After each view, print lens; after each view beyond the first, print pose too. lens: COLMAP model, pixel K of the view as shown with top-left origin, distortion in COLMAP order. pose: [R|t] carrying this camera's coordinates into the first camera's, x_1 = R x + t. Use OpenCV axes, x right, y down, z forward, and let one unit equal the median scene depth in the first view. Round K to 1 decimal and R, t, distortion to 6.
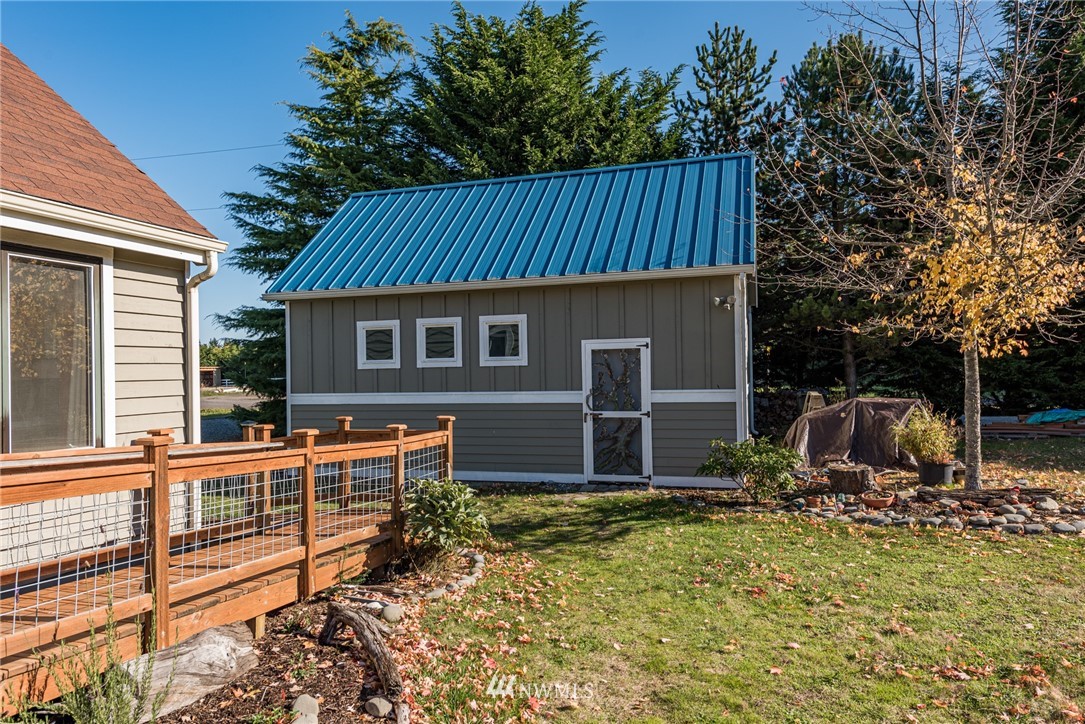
lens RADIAL K [[709.6, 0, 537.3], [0, 709.6, 364.8], [0, 0, 1]] dist [0.003841, 0.002713]
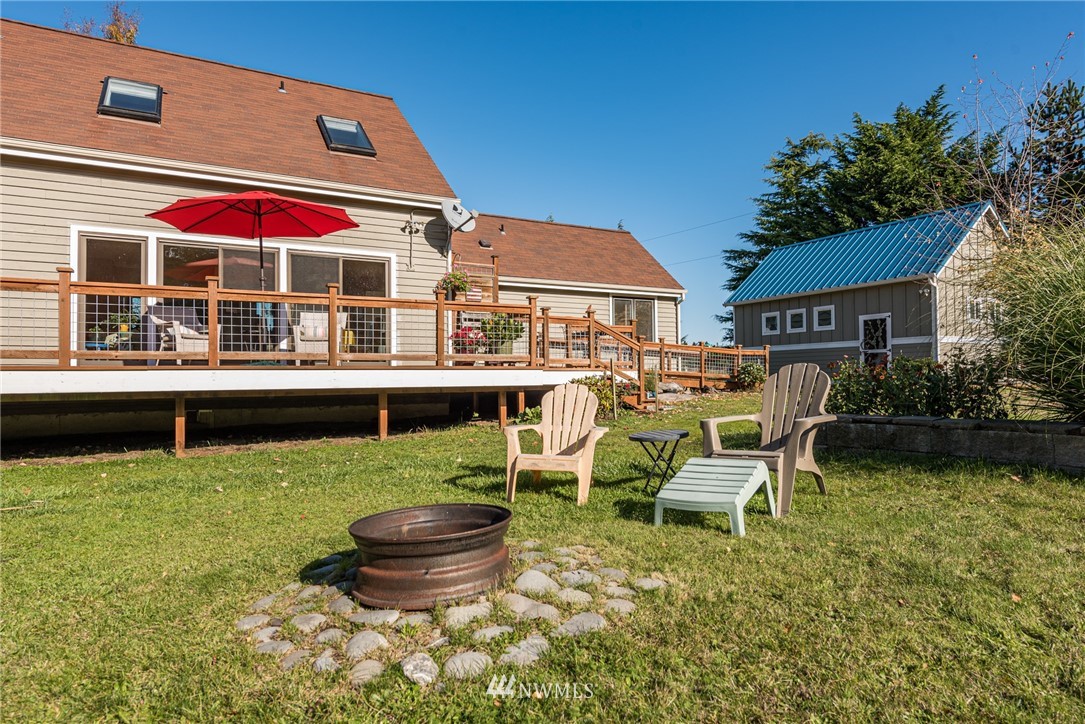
lens RADIAL K [[652.3, 0, 539.9], [0, 652.3, 362.9], [0, 0, 1]] dist [0.002239, 0.000228]
pose [[0.720083, -0.006054, -0.693861, 0.645259], [0.003298, 0.999981, -0.005303, 0.099644], [0.693880, 0.001530, 0.720089, -0.915916]]
